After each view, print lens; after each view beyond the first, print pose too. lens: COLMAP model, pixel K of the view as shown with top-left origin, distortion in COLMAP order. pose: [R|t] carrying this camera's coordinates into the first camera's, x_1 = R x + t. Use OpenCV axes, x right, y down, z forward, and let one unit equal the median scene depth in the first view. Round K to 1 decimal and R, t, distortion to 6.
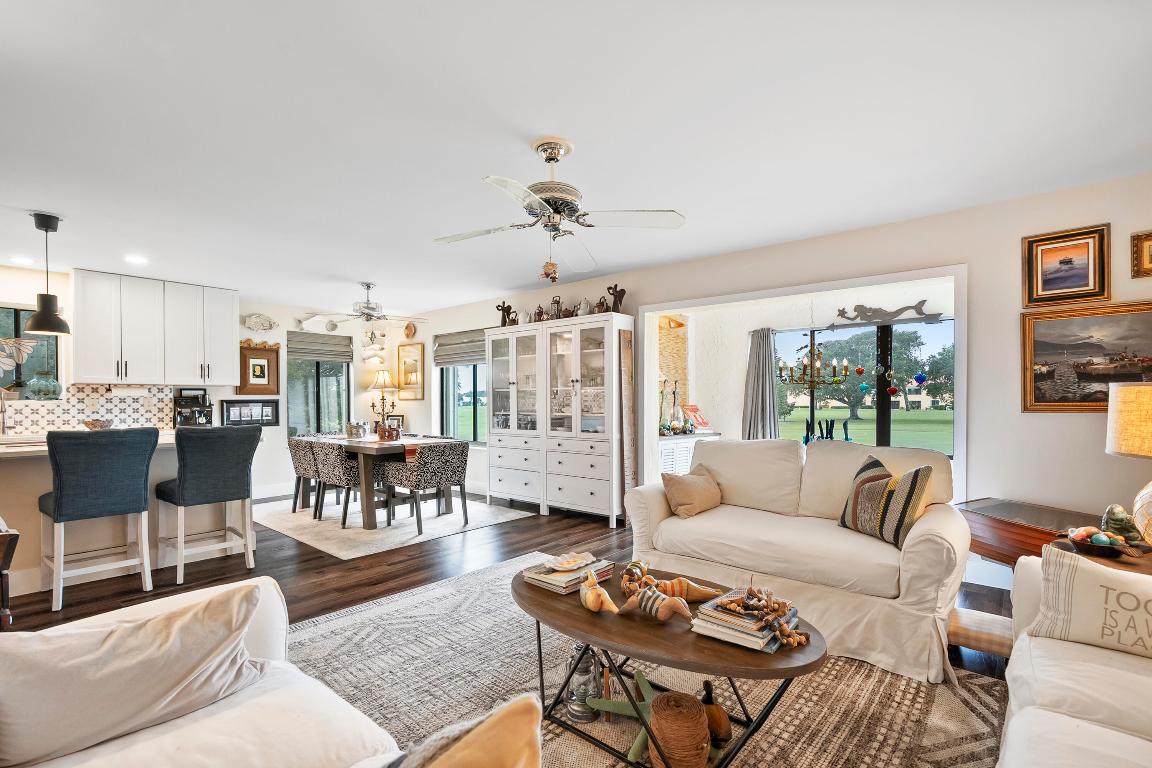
lens RADIAL K [[526.2, 0, 568.5], [0, 526.2, 402.8], [0, 0, 1]] dist [-0.000155, 0.001051]
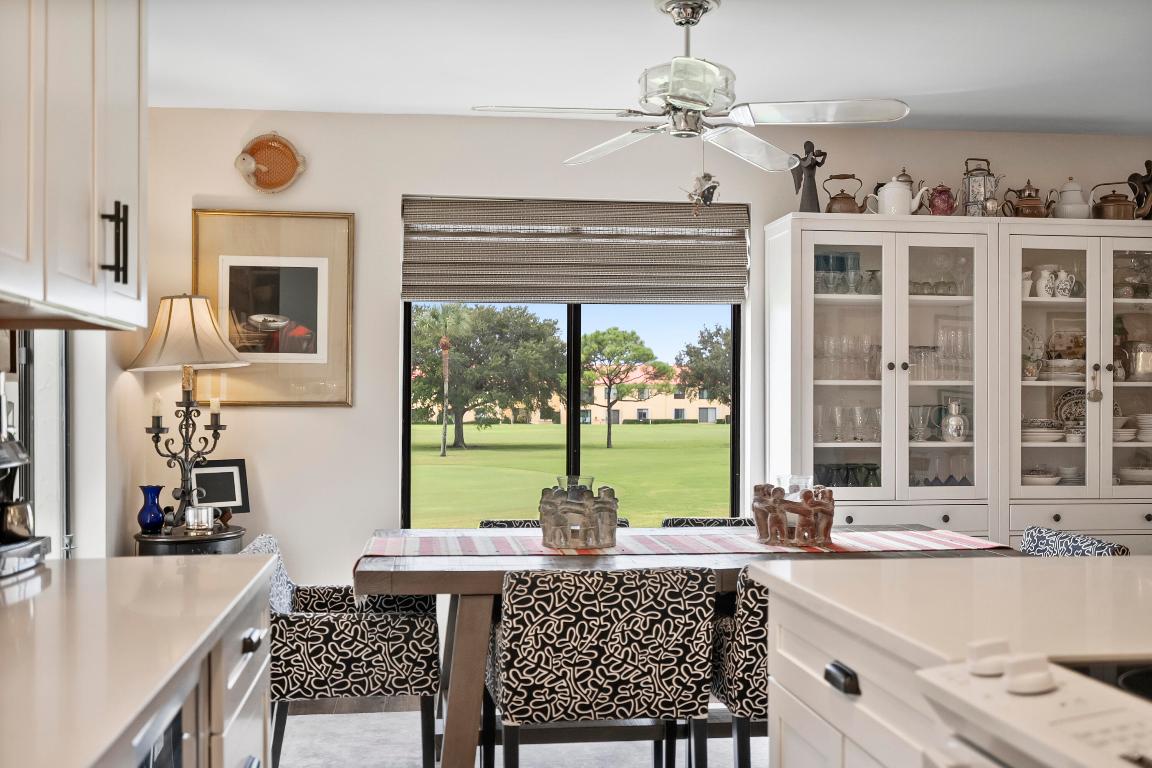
lens RADIAL K [[1133.9, 0, 574.5], [0, 1133.9, 394.6], [0, 0, 1]] dist [0.008818, 0.000000]
pose [[0.661504, 0.014000, 0.749811, -0.875675], [-0.001569, 0.999849, -0.017284, -0.001882], [-0.749940, 0.010257, 0.661426, 0.630131]]
